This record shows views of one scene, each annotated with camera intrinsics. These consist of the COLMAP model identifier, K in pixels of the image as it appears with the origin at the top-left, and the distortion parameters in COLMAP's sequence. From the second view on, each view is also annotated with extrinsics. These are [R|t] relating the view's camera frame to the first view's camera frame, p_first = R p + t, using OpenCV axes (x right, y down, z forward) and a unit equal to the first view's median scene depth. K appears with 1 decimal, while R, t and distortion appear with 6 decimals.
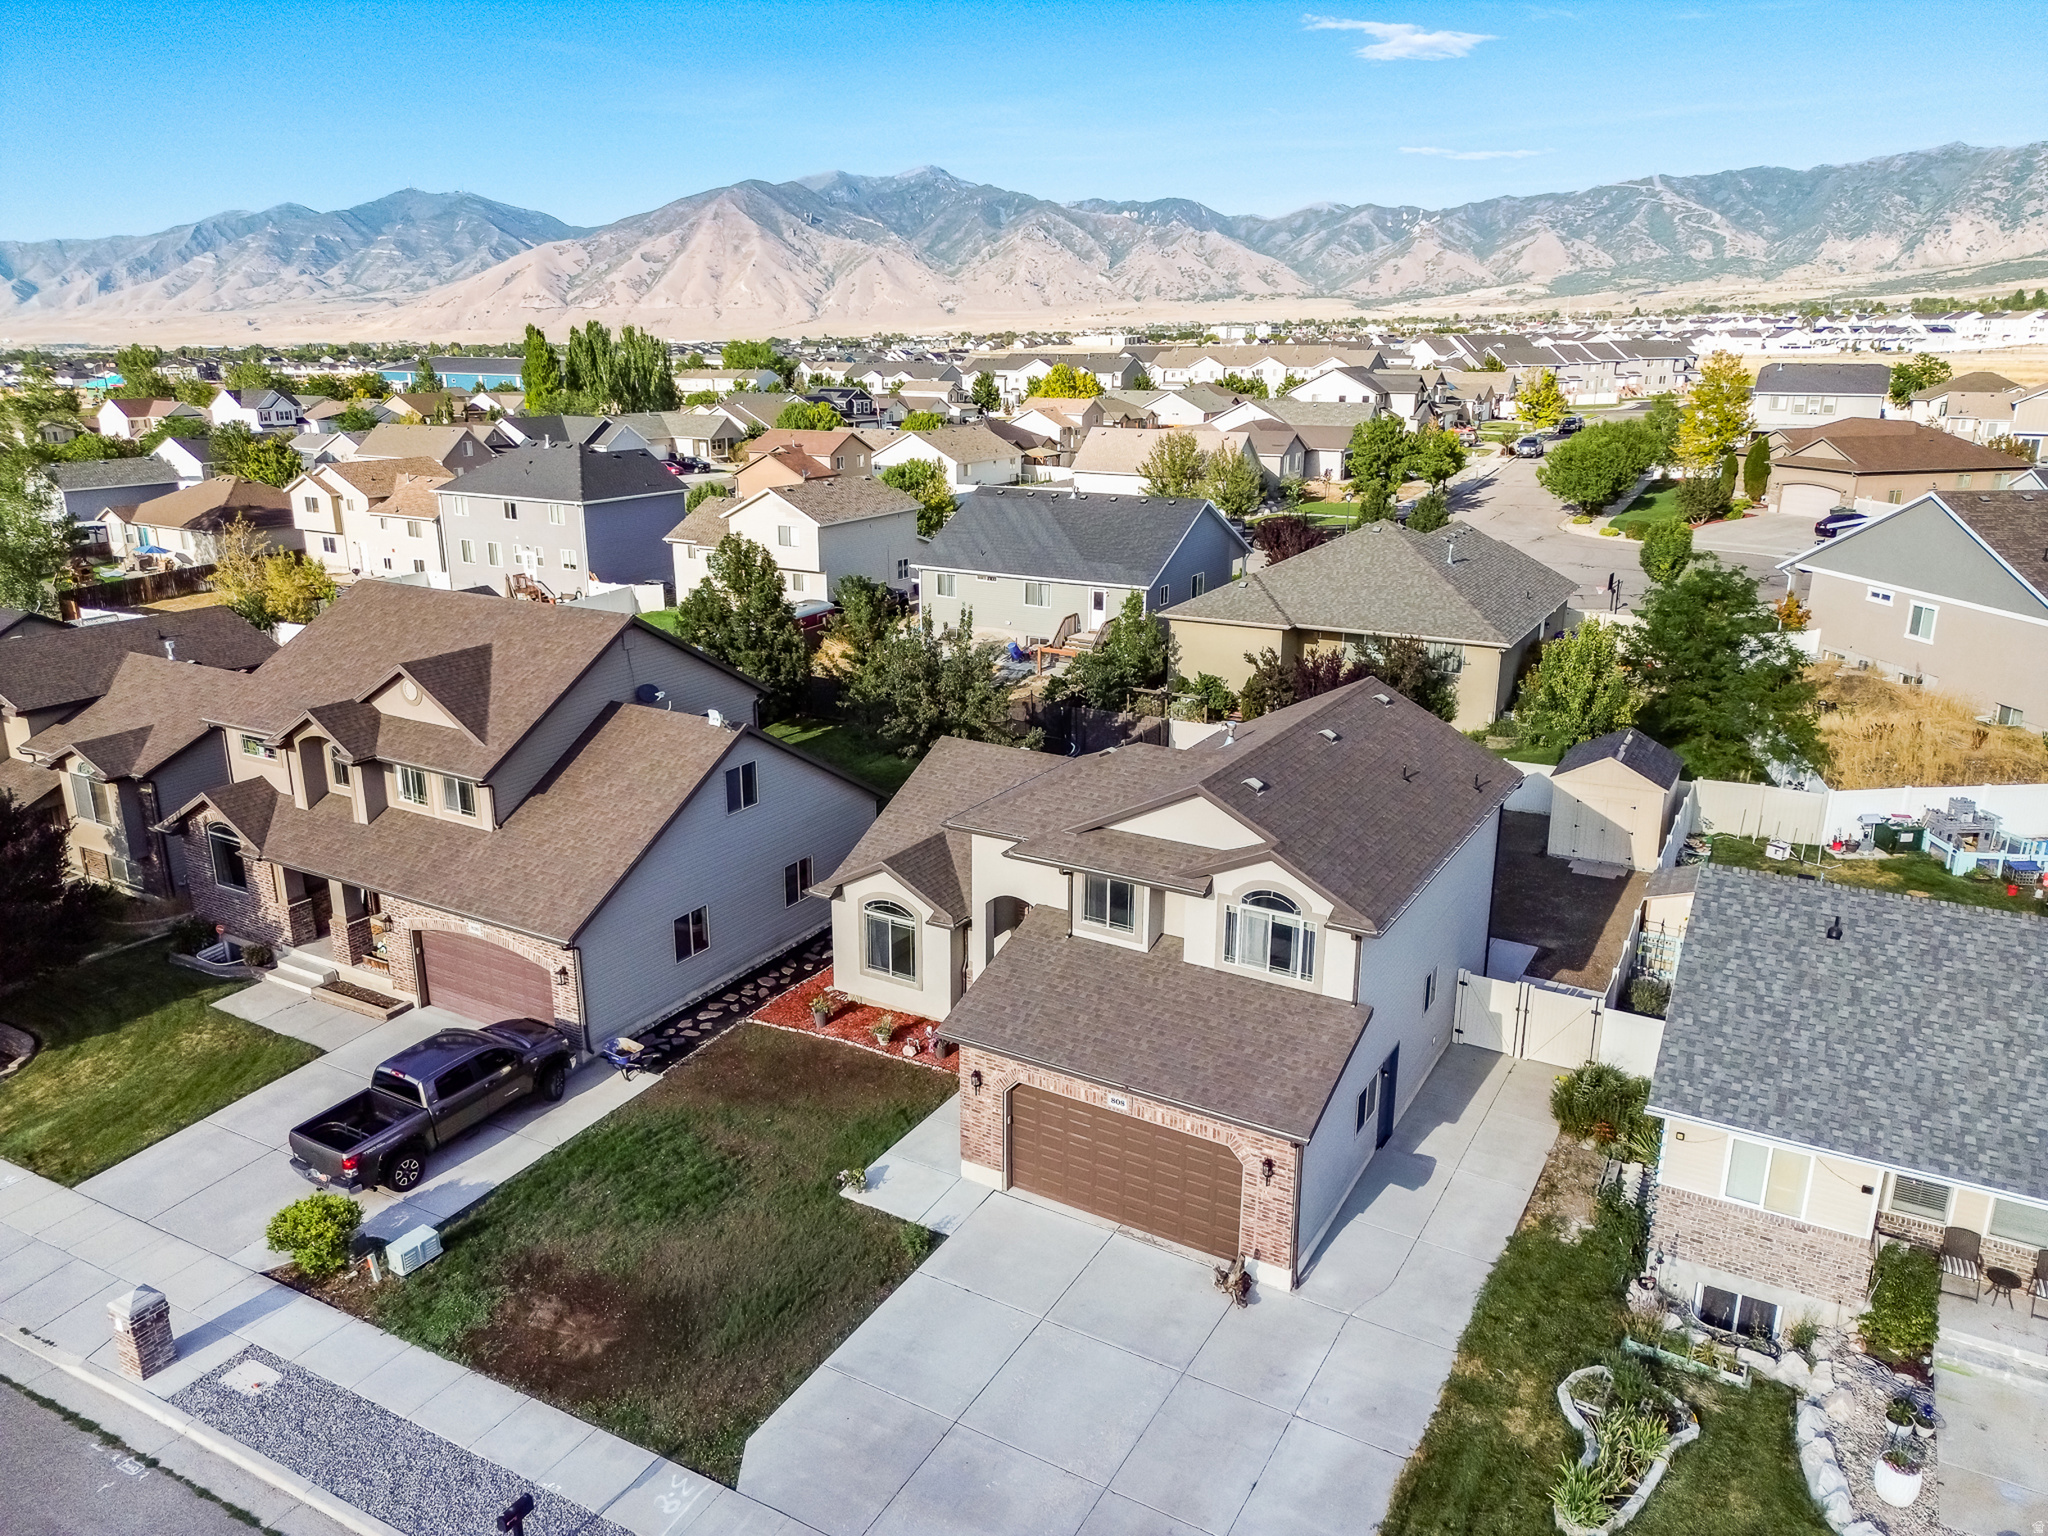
lens RADIAL K [[1444.1, 0, 1021.3], [0, 1444.1, 769.0], [0, 0, 1]] dist [0.059329, -0.049327]
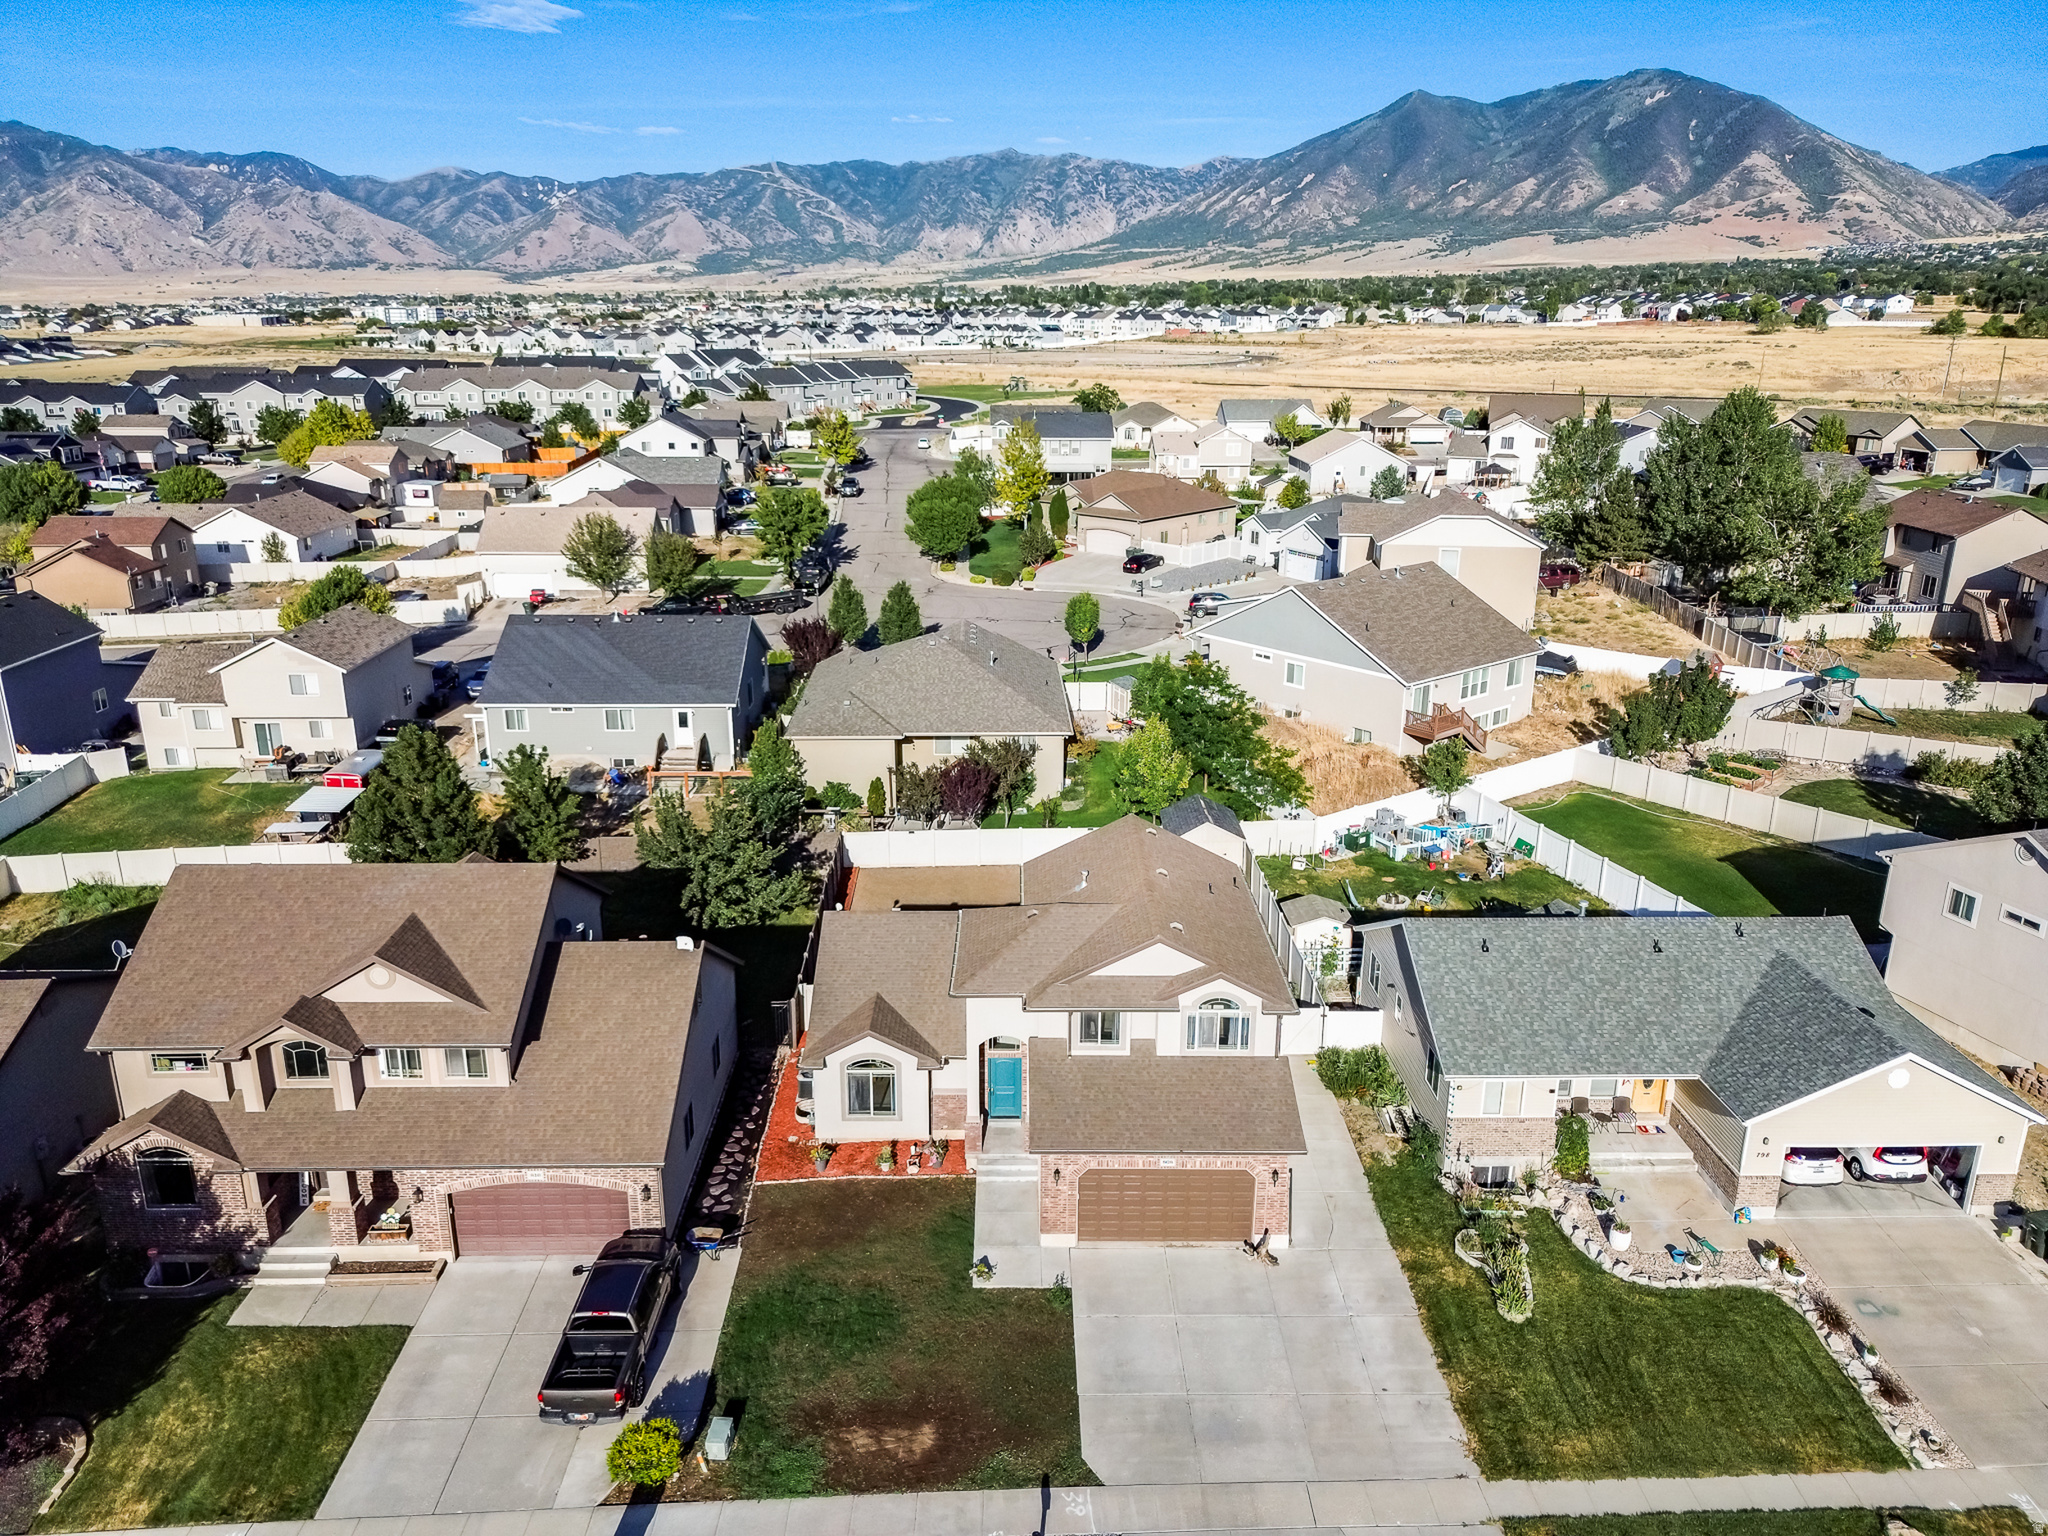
lens RADIAL K [[1444.1, 0, 1021.3], [0, 1444.1, 769.0], [0, 0, 1]] dist [0.059329, -0.049327]
pose [[0.857672, -0.154639, 0.490393, -0.537477], [0.146820, 0.987652, 0.054662, -0.201032], [-0.492790, 0.025118, 0.869786, -0.174056]]
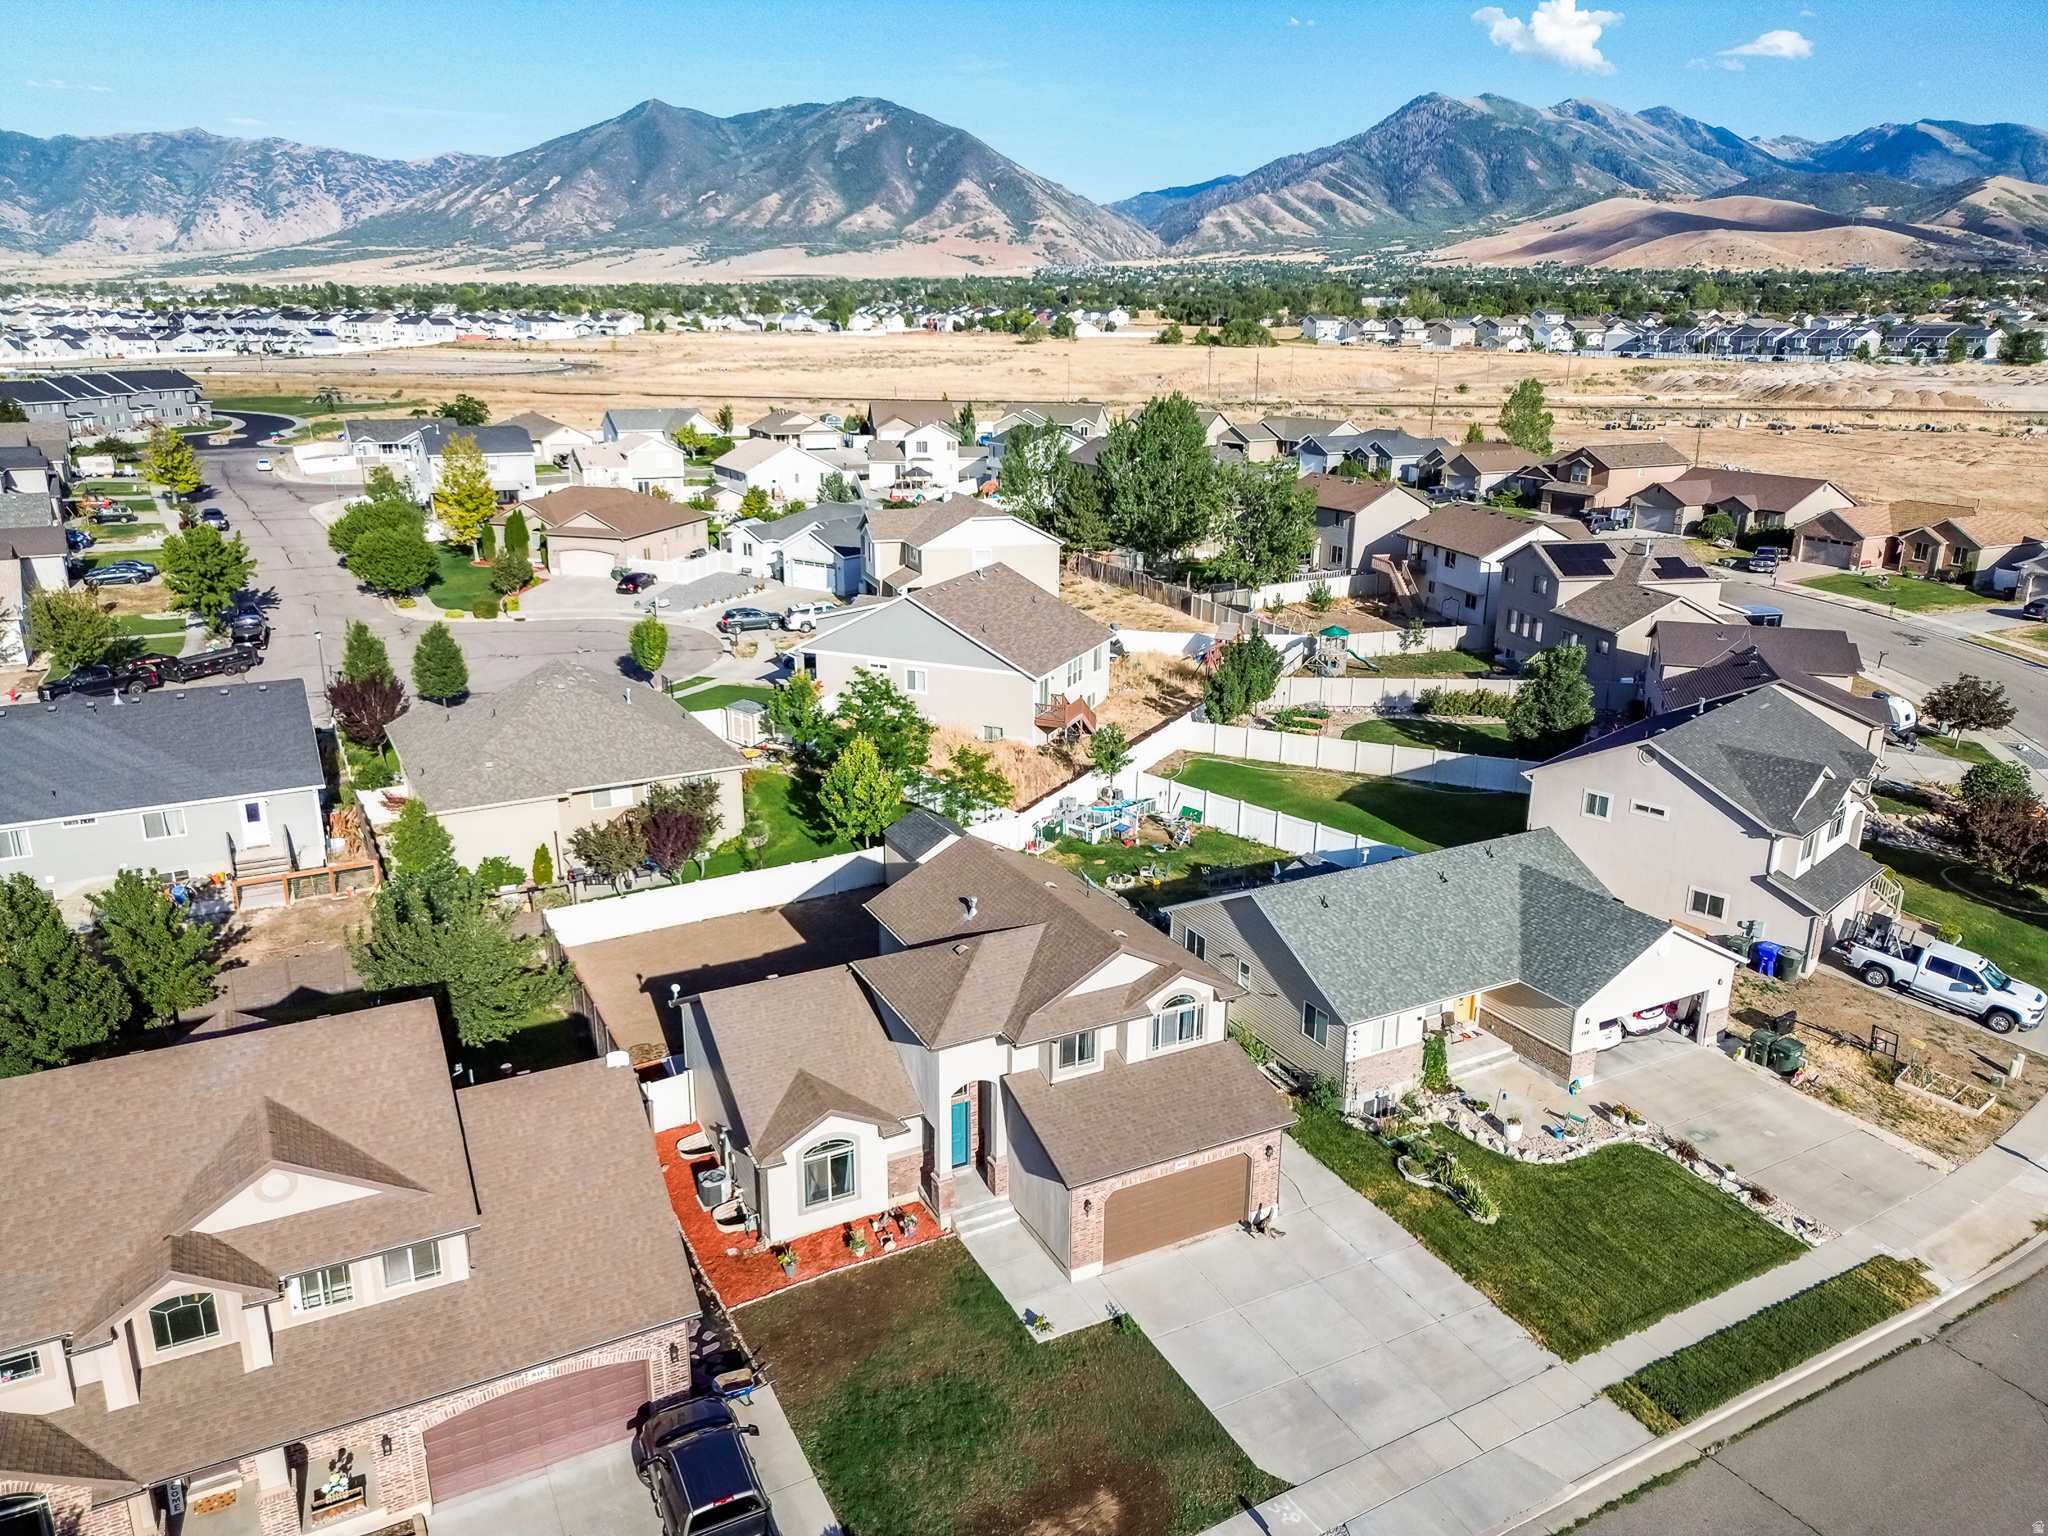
lens RADIAL K [[1444.1, 0, 1021.3], [0, 1444.1, 769.0], [0, 0, 1]] dist [0.059329, -0.049327]
pose [[0.530630, -0.249614, 0.810015, -0.839616], [0.239593, 0.960851, 0.139142, -0.305828], [-0.813036, 0.120241, 0.569662, 0.163494]]
